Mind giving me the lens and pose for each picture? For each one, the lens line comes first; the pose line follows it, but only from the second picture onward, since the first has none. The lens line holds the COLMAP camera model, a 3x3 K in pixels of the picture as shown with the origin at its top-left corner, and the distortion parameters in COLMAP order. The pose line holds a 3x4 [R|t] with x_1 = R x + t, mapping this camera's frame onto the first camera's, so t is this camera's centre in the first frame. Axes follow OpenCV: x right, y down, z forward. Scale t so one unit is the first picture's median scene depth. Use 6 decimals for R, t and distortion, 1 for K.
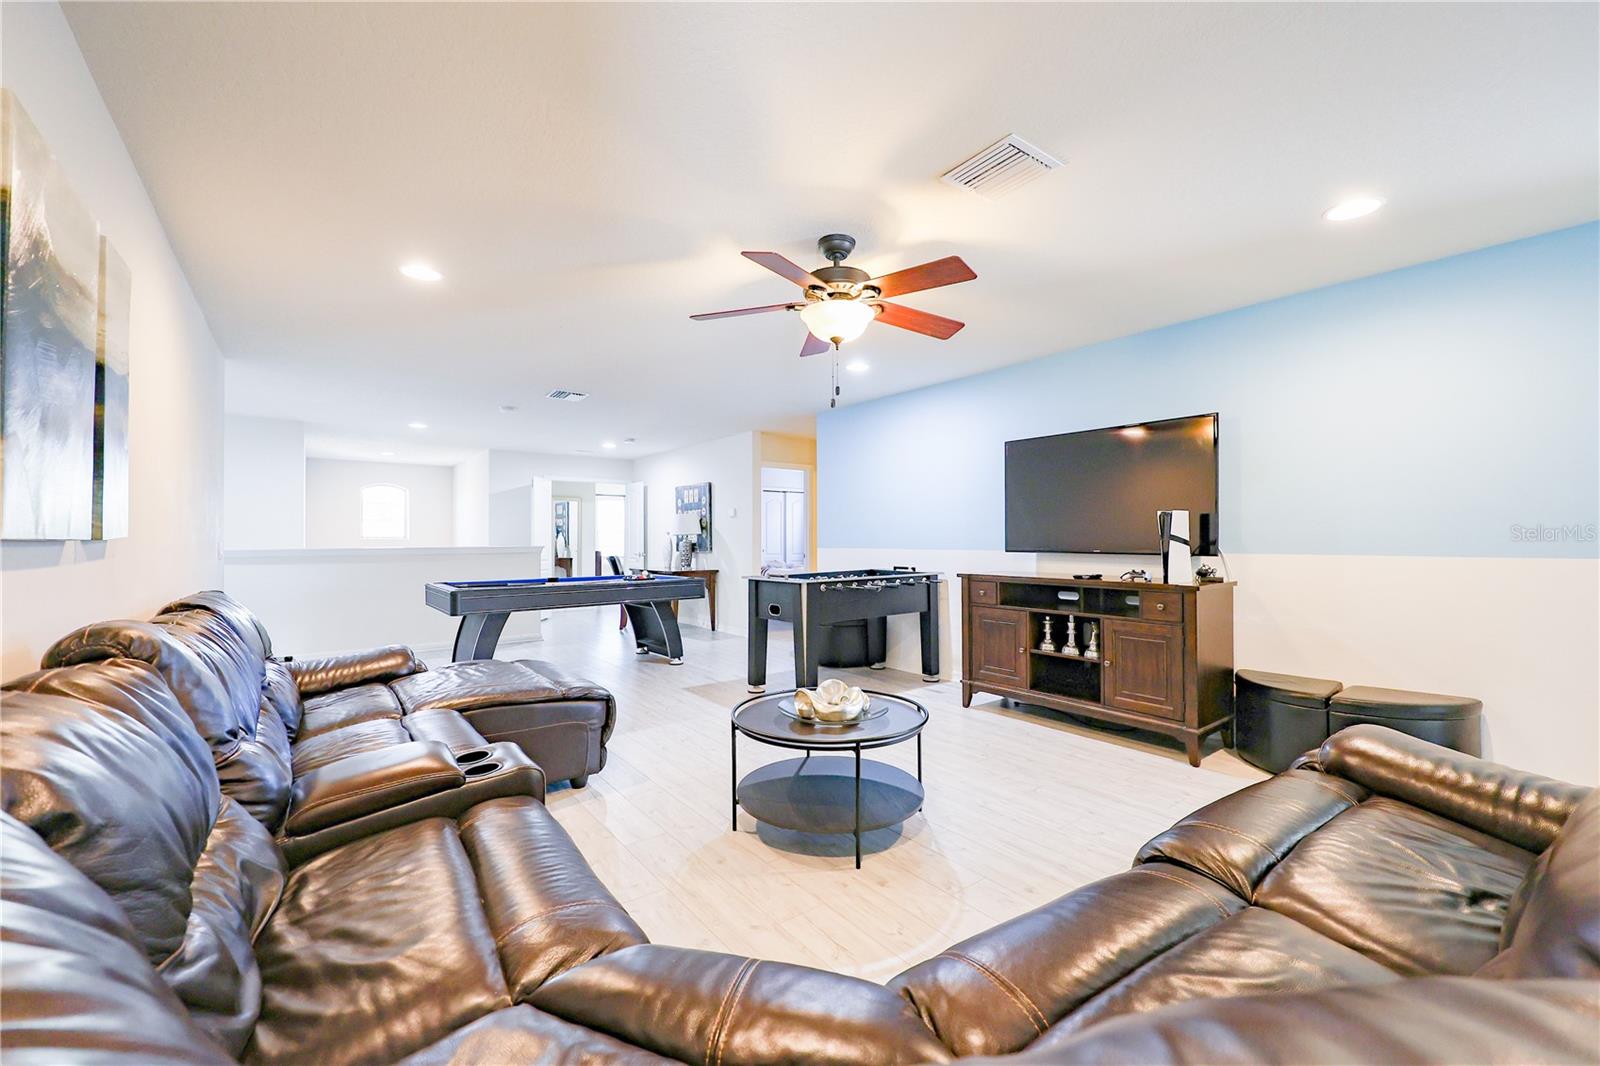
lens RADIAL K [[643.6, 0, 804.5], [0, 643.6, 536.1], [0, 0, 1]] dist [0.000413, 0.000002]
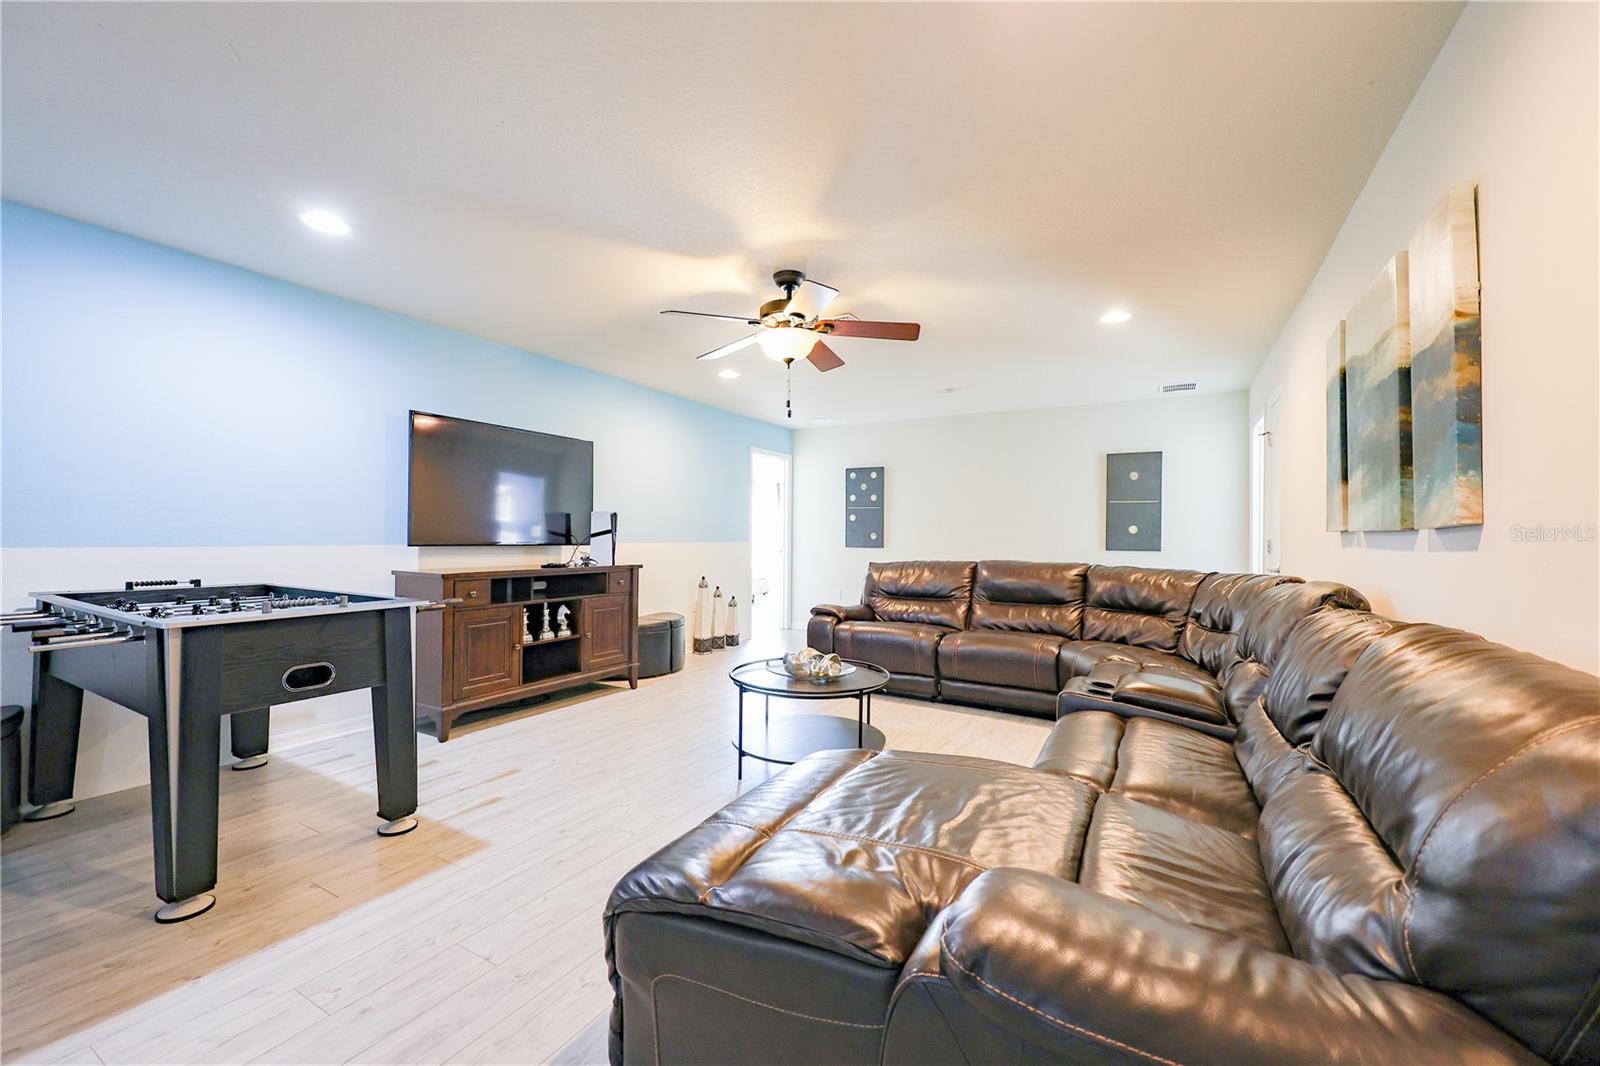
lens RADIAL K [[643.6, 0, 804.5], [0, 643.6, 536.1], [0, 0, 1]] dist [0.000413, 0.000002]
pose [[-0.373530, -0.000582, 0.927618, -0.740213], [-0.009801, 0.999946, -0.003319, 0.011336], [-0.927566, -0.010332, -0.373515, 0.999659]]
